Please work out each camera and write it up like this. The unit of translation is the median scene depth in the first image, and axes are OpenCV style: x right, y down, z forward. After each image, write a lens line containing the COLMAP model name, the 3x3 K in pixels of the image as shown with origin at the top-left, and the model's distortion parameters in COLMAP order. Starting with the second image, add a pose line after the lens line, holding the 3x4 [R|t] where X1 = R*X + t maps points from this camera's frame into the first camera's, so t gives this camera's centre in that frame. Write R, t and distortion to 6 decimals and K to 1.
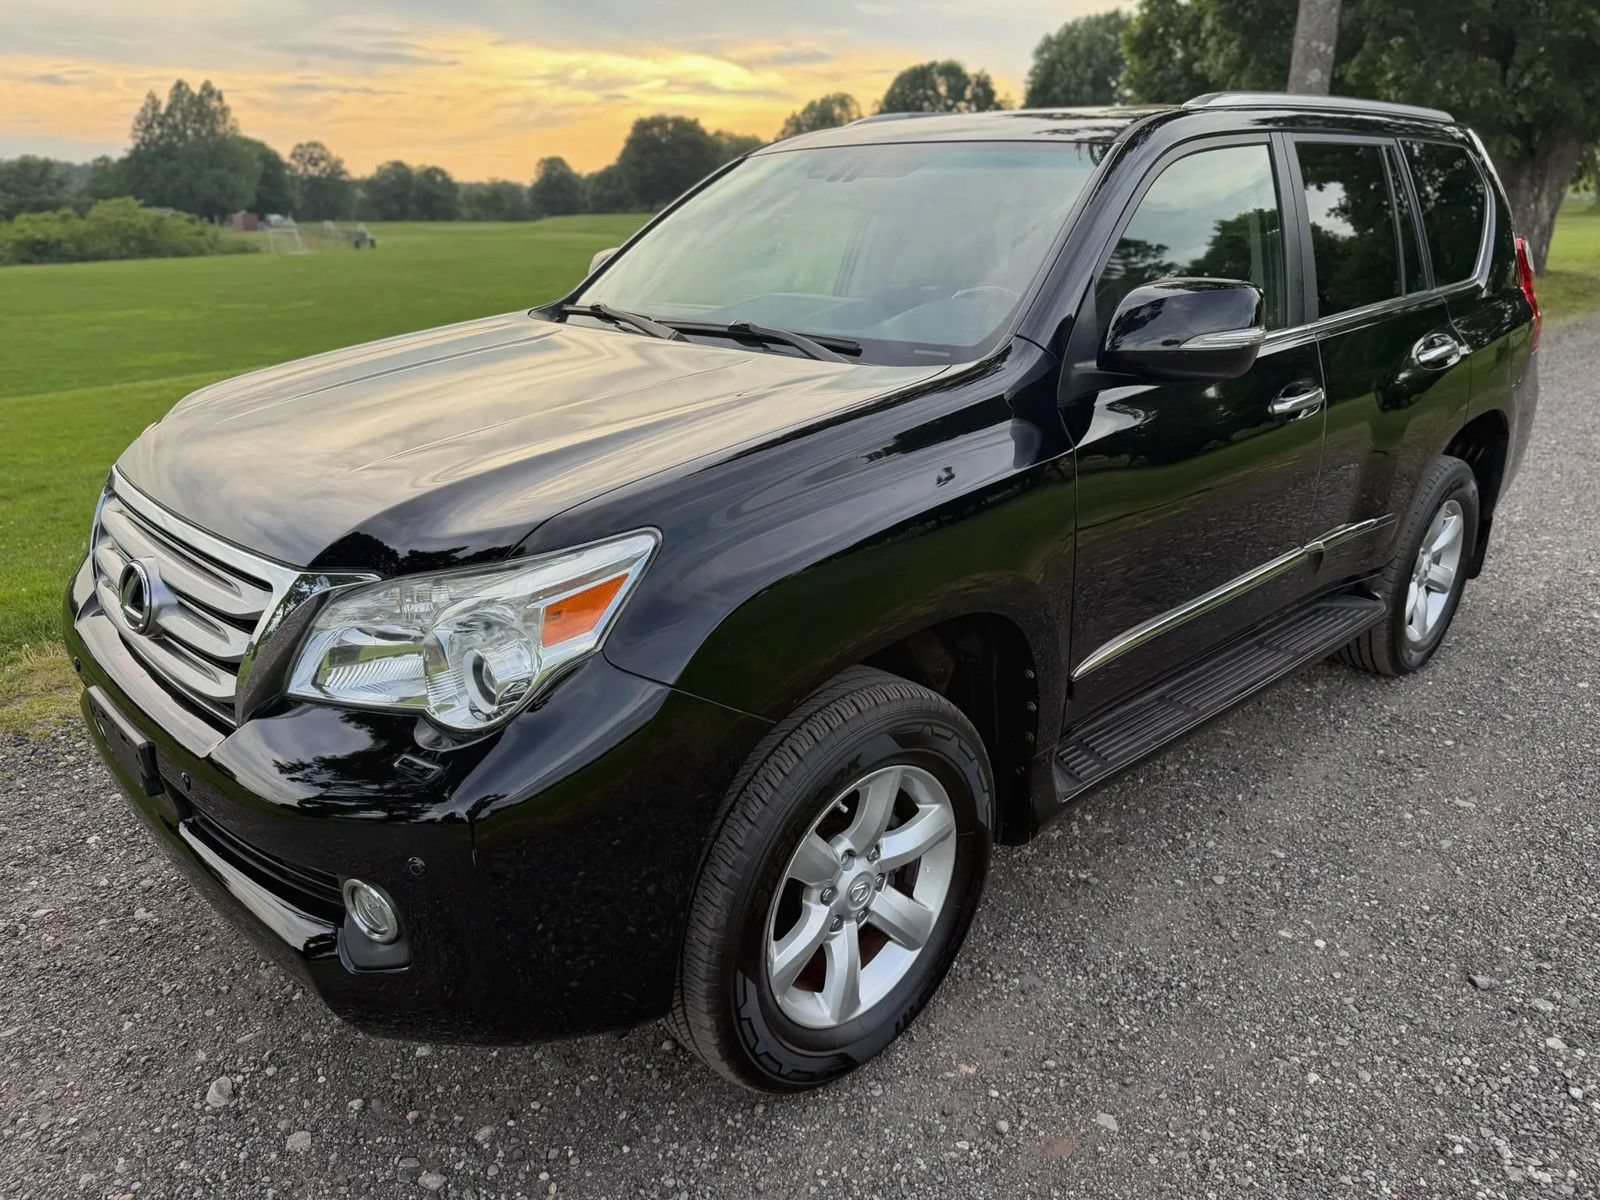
lens RADIAL K [[1136.7, 0, 806.3], [0, 1136.7, 599.6], [0, 0, 1]] dist [0.042729, -0.056315]
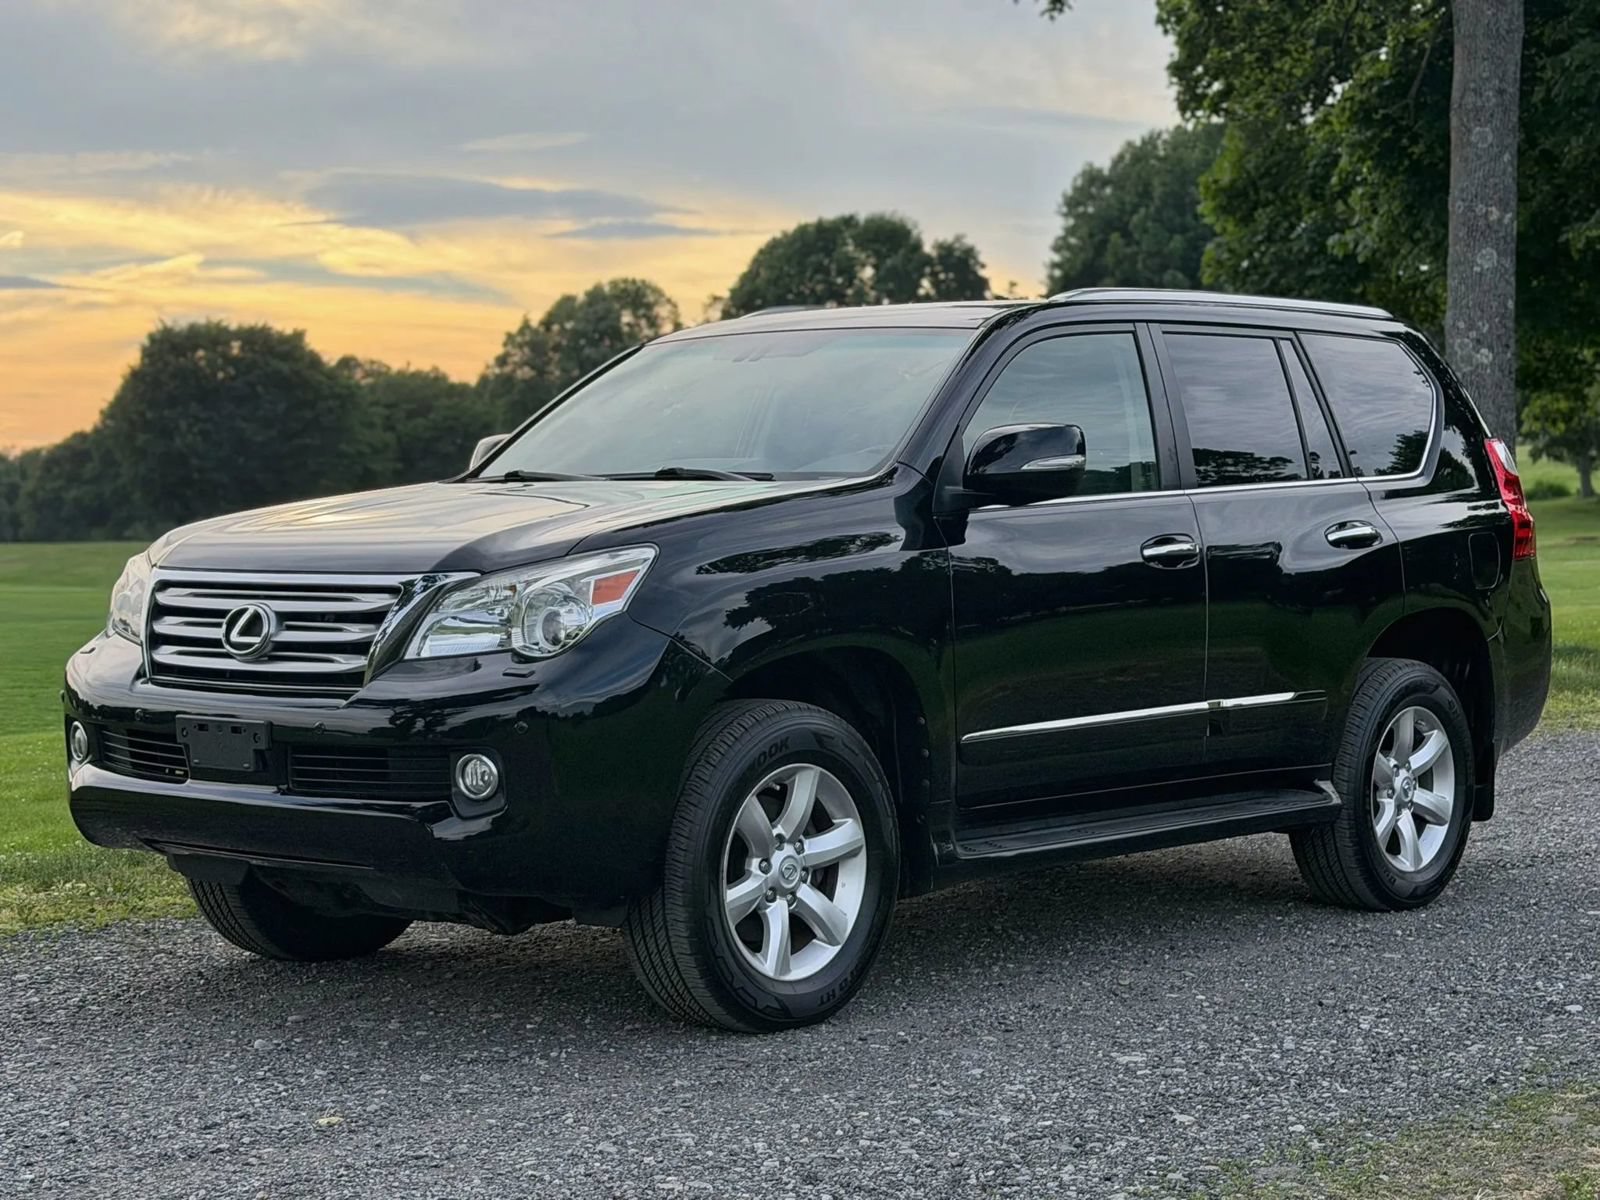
lens RADIAL K [[2955.7, 0, 797.5], [0, 2955.7, 598.1], [0, 0, 1]] dist [0.147854, 0.010124]
pose [[0.996367, -0.003132, 0.085101, -0.117770], [0.028910, 0.952416, -0.303427, 0.511672], [-0.080101, 0.304785, 0.949047, -1.167375]]
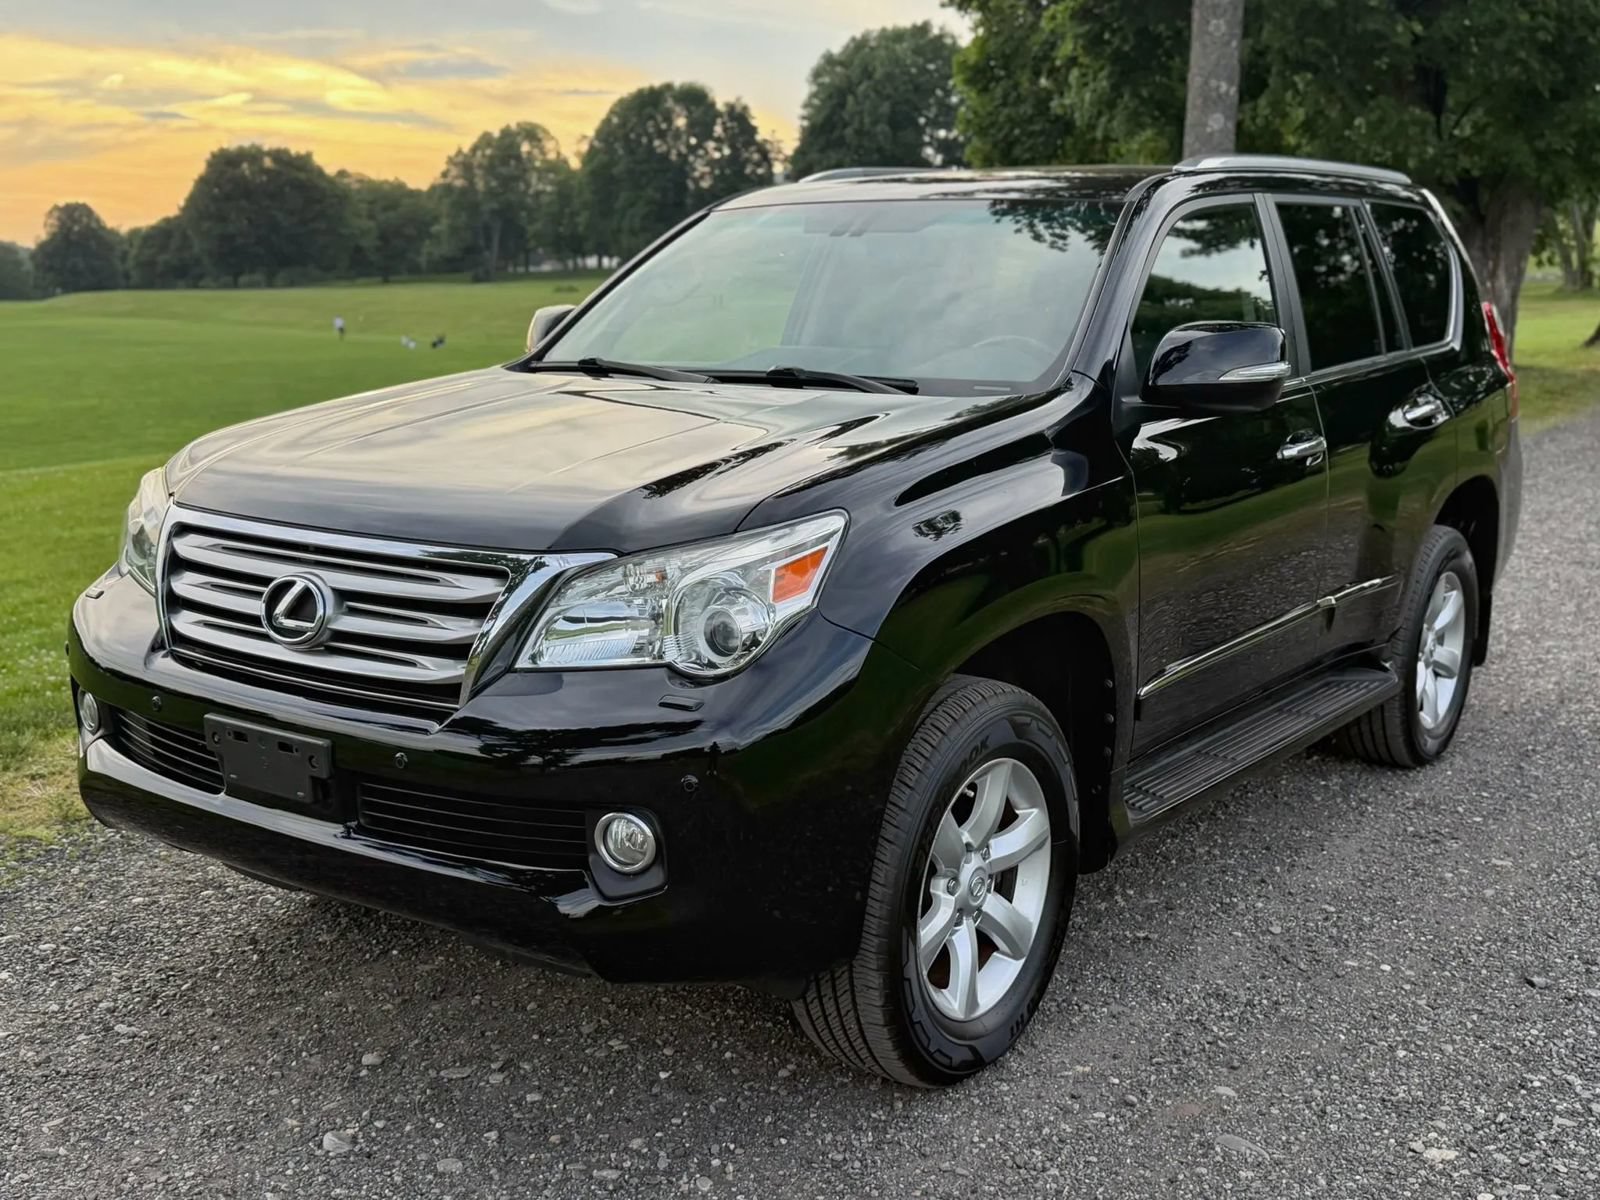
lens RADIAL K [[1761.2, 0, 804.7], [0, 1761.2, 604.7], [0, 0, 1]] dist [0.195878, -0.470828]
pose [[0.983321, -0.024850, 0.180172, -0.209245], [0.052179, 0.987524, -0.148573, 0.125490], [-0.174232, 0.155496, 0.972350, -0.311319]]
